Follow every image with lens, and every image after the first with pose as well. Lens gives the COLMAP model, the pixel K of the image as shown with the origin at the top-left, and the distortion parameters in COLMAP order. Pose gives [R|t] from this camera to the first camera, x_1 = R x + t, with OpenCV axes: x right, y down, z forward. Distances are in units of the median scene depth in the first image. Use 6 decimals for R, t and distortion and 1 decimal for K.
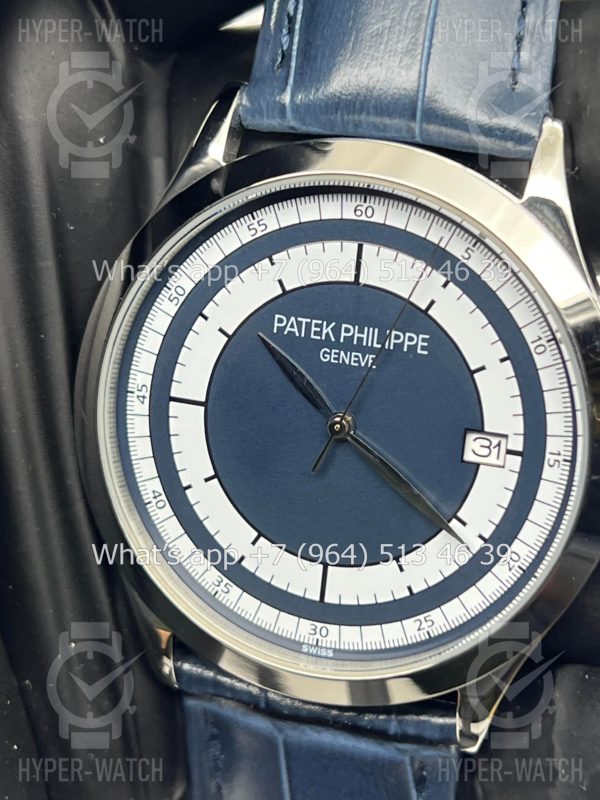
lens RADIAL K [[1886.0, 0, 300.0], [0, 1886.0, 400.0], [0, 0, 1]] dist [0.369765, -5.138997]
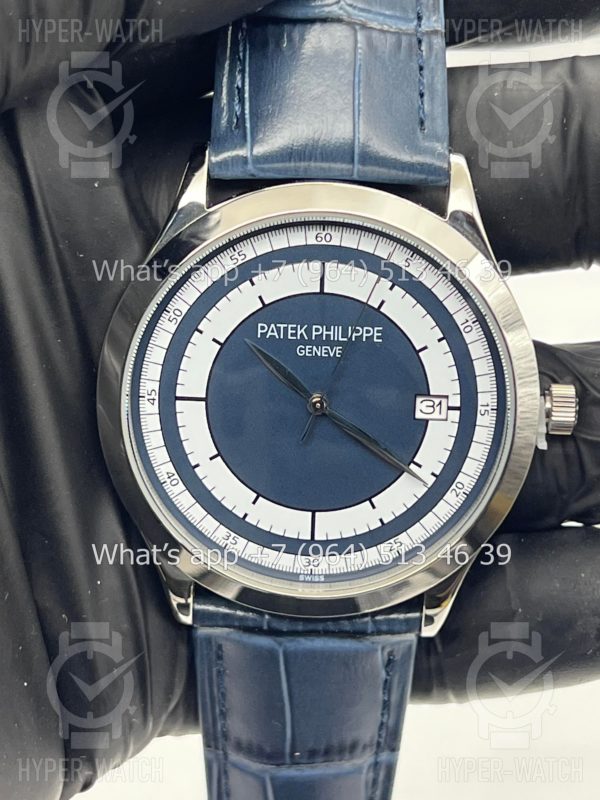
lens RADIAL K [[1886.0, 0, 300.0], [0, 1886.0, 400.0], [0, 0, 1]] dist [0.369765, -5.138997]
pose [[0.956341, -0.124861, 0.264236, -0.332083], [0.111063, 0.991580, 0.066591, -0.076431], [-0.270326, -0.034337, 0.962156, -0.238564]]
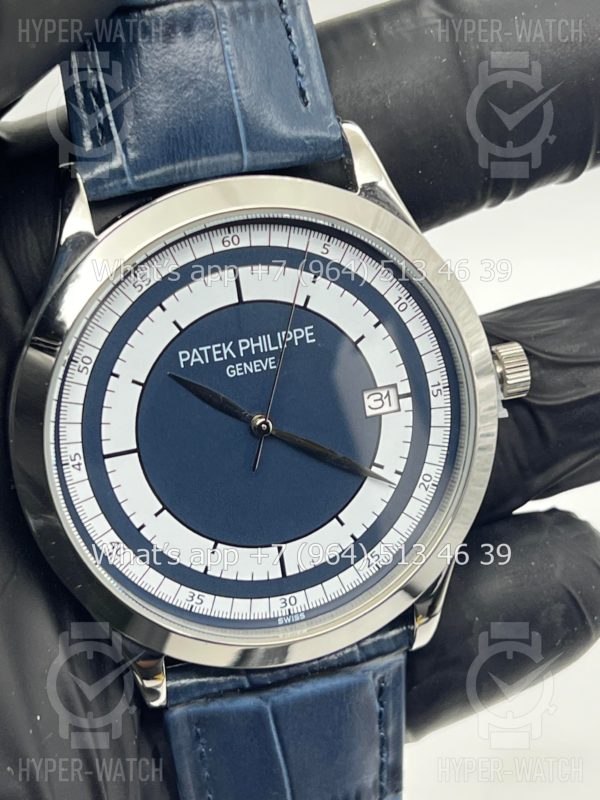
lens RADIAL K [[1886.0, 0, 300.0], [0, 1886.0, 400.0], [0, 0, 1]] dist [0.369765, -5.138997]
pose [[0.821068, -0.329417, 0.466189, -0.490584], [0.318304, 0.942142, 0.105125, -0.114384], [-0.473846, 0.062075, 0.878417, -0.019313]]
